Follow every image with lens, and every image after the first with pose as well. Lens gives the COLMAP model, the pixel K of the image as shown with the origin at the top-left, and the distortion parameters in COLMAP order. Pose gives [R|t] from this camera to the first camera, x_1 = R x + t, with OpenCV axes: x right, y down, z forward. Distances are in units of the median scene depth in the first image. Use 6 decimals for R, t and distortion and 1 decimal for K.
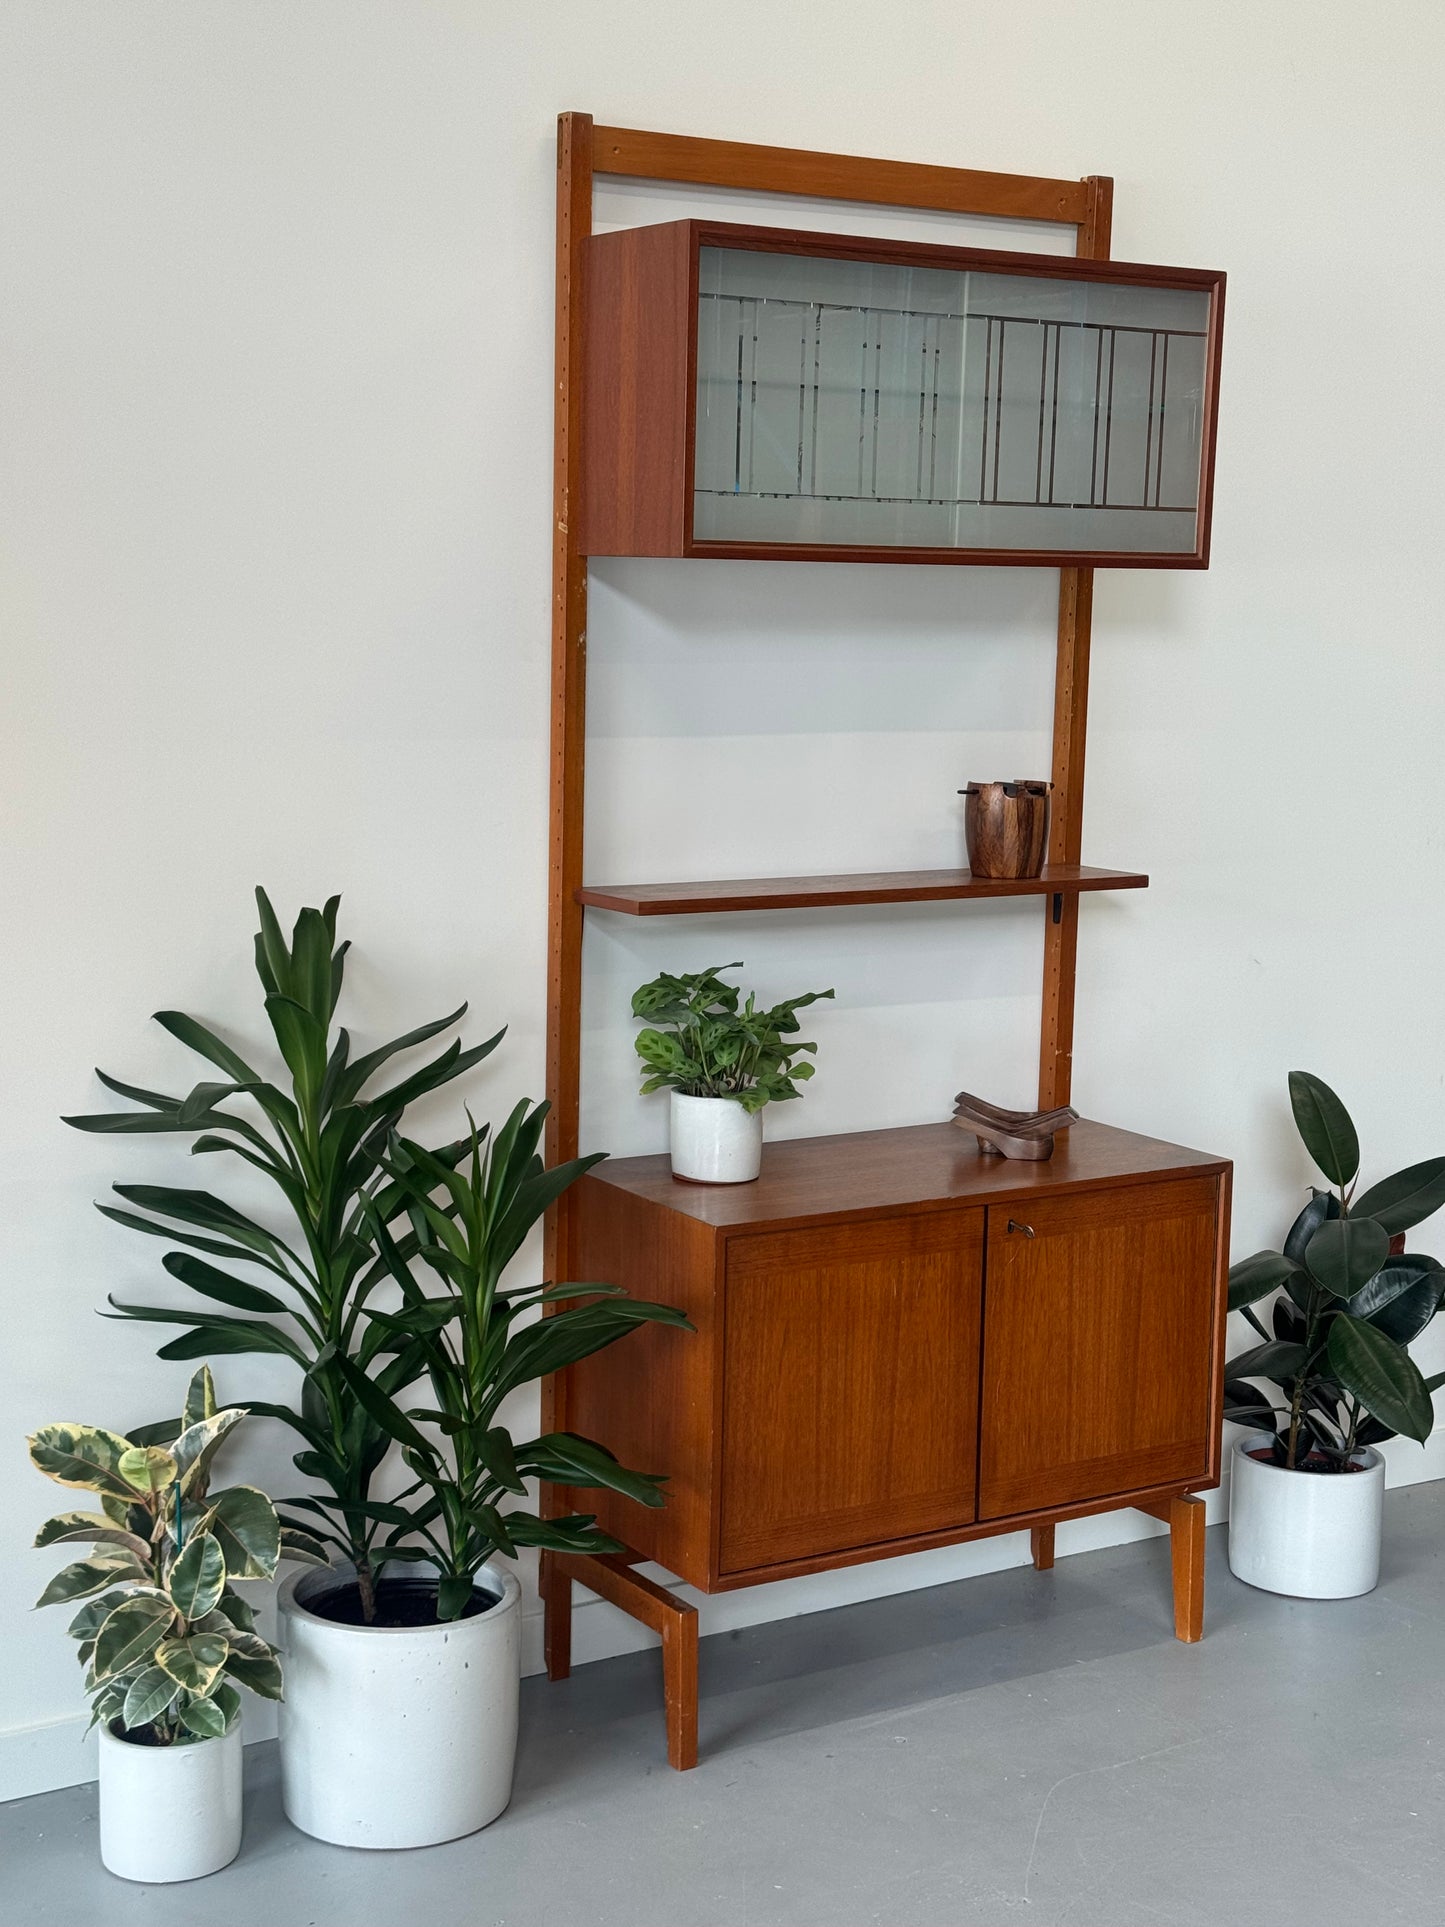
lens RADIAL K [[2714.7, 0, 718.8], [0, 2714.7, 963.7], [0, 0, 1]] dist [0.145015, 0.000000]
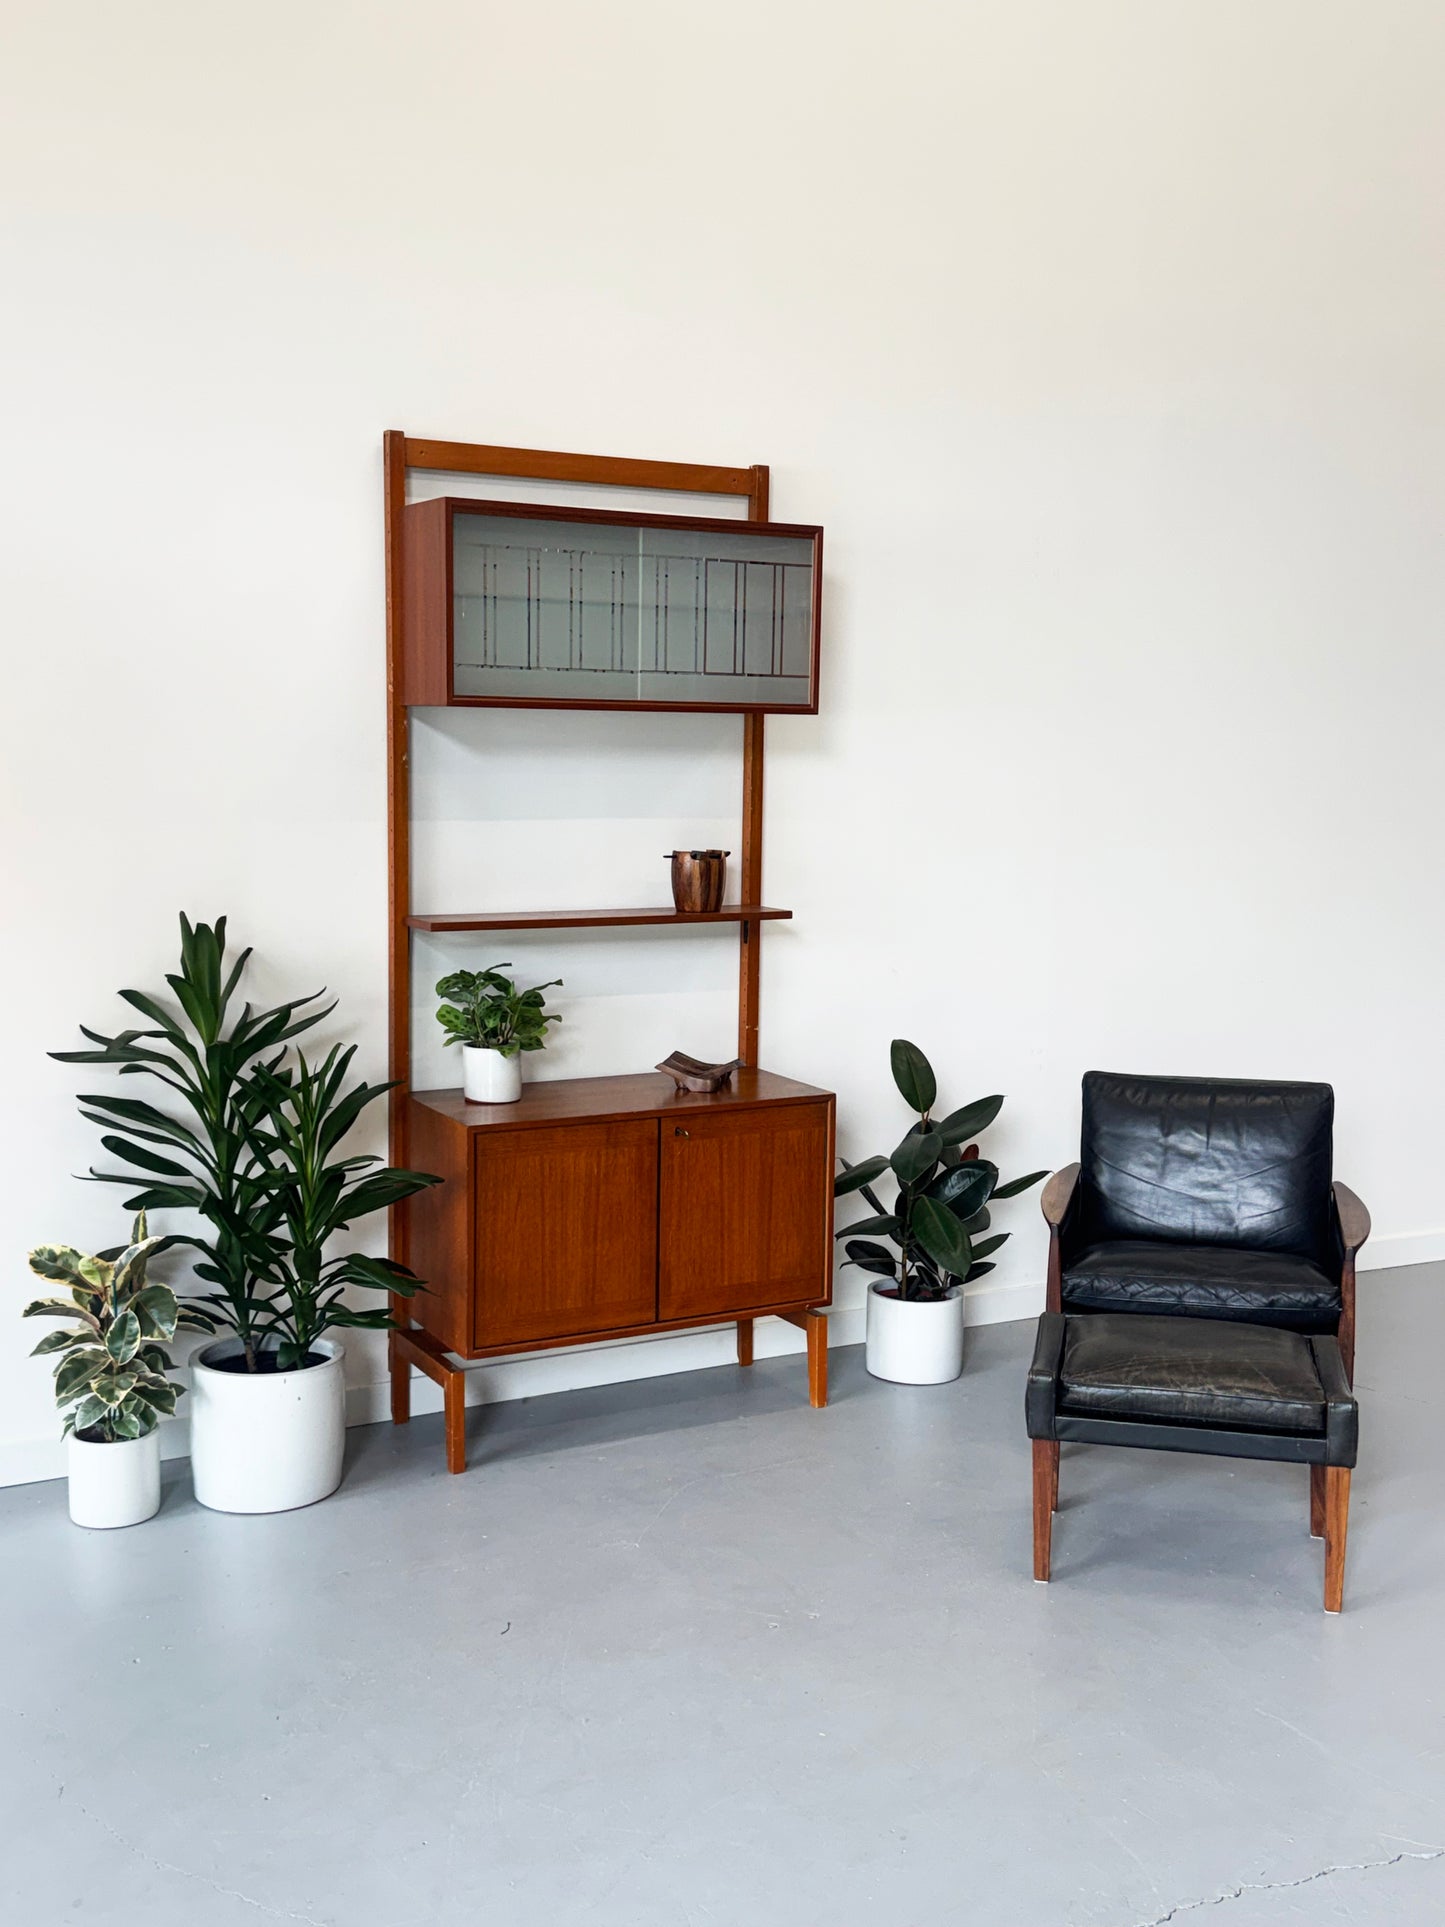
lens RADIAL K [[1972.9, 0, 713.2], [0, 1972.9, 960.5], [0, 0, 1]] dist [0.124606, 0.000000]
pose [[0.997860, 0.001530, -0.065376, 0.202274], [-0.003279, 0.999639, -0.026667, 0.028375], [0.065312, 0.026824, 0.997504, -0.134006]]
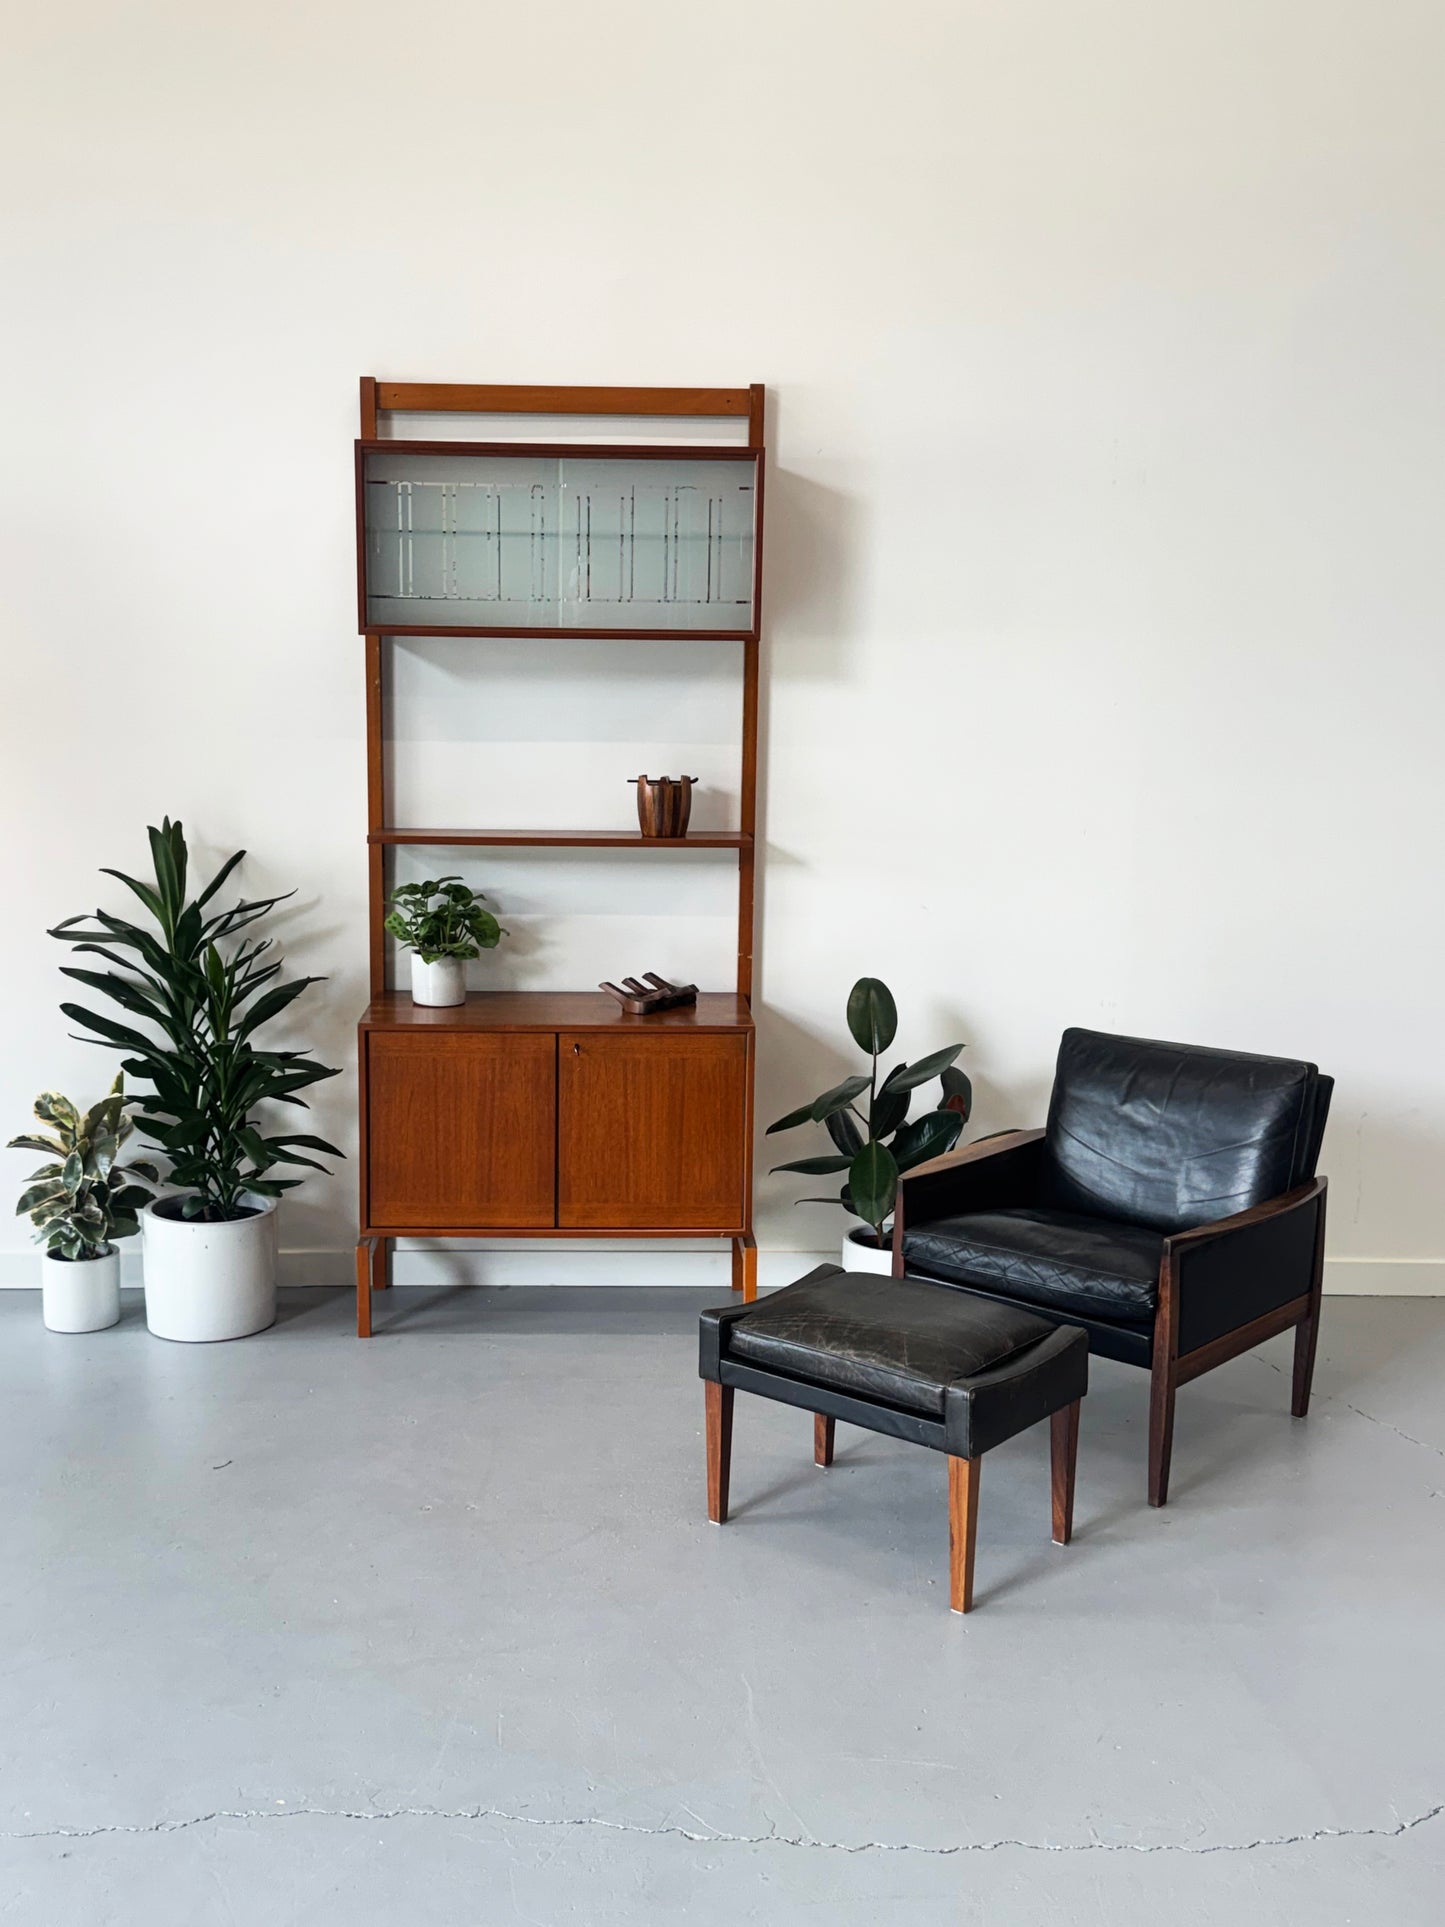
lens RADIAL K [[1972.9, 0, 656.1], [0, 1972.9, 964.2], [0, 0, 1]] dist [0.124606, 0.000000]
pose [[0.858542, 0.073000, -0.507519, 0.740648], [-0.067474, 0.997291, 0.029304, 0.009332], [0.508283, 0.009085, 0.861142, 0.014213]]
